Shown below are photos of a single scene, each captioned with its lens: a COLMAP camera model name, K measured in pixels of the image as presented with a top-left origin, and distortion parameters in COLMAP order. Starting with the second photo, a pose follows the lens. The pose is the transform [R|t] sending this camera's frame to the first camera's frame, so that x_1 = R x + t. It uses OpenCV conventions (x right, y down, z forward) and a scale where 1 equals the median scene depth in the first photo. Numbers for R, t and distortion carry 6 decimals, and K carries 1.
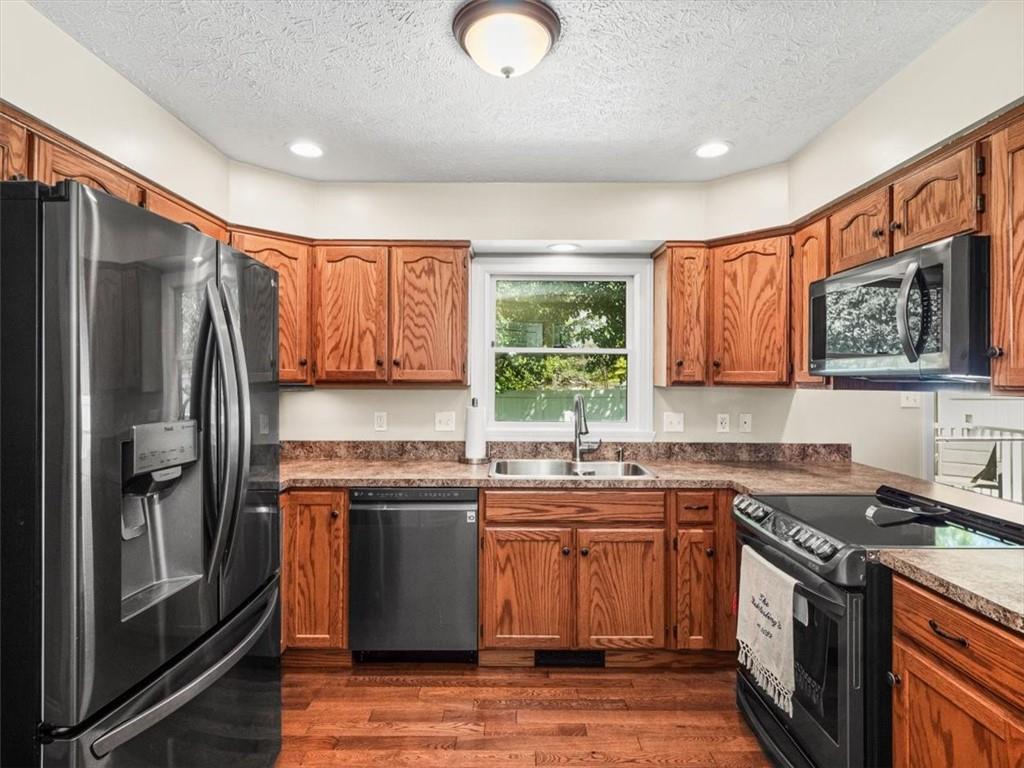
lens RADIAL K [[550.4, 0, 505.5], [0, 550.4, 375.3], [0, 0, 1]] dist [0.004637, -0.002108]
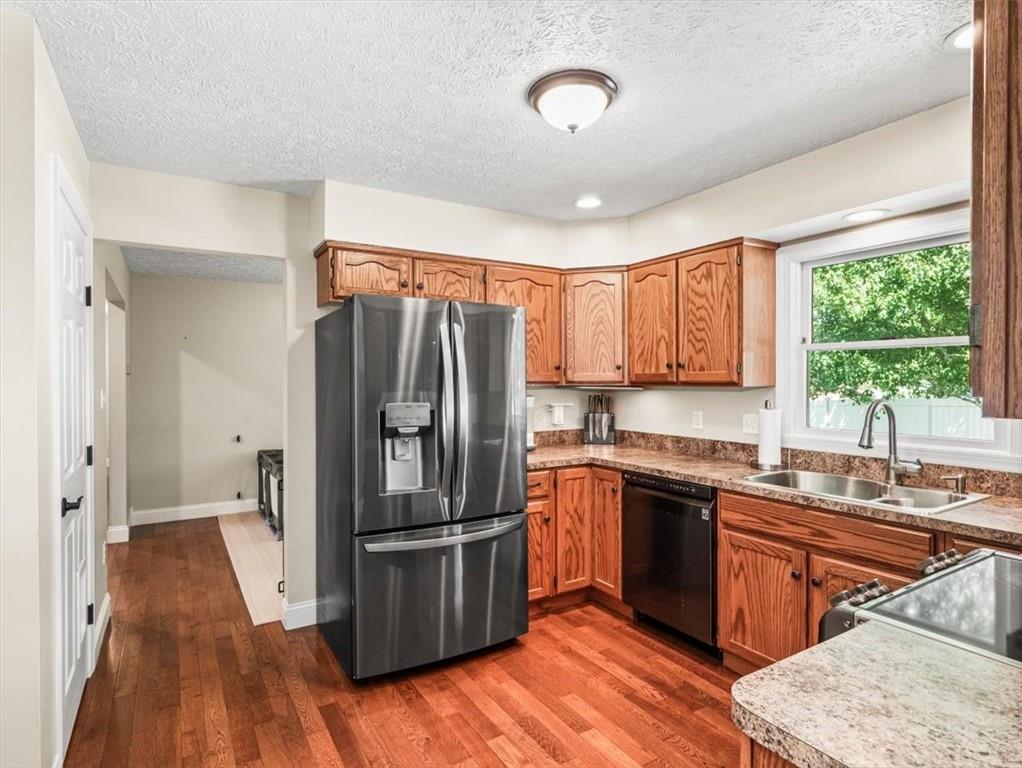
lens RADIAL K [[549.3, 0, 493.7], [0, 549.3, 391.2], [0, 0, 1]] dist [0.004637, -0.002108]
pose [[0.509439, 0.011113, -0.860435, 0.547472], [0.008837, 0.999796, 0.018145, 0.005198], [0.860461, -0.016848, 0.509237, 0.126904]]
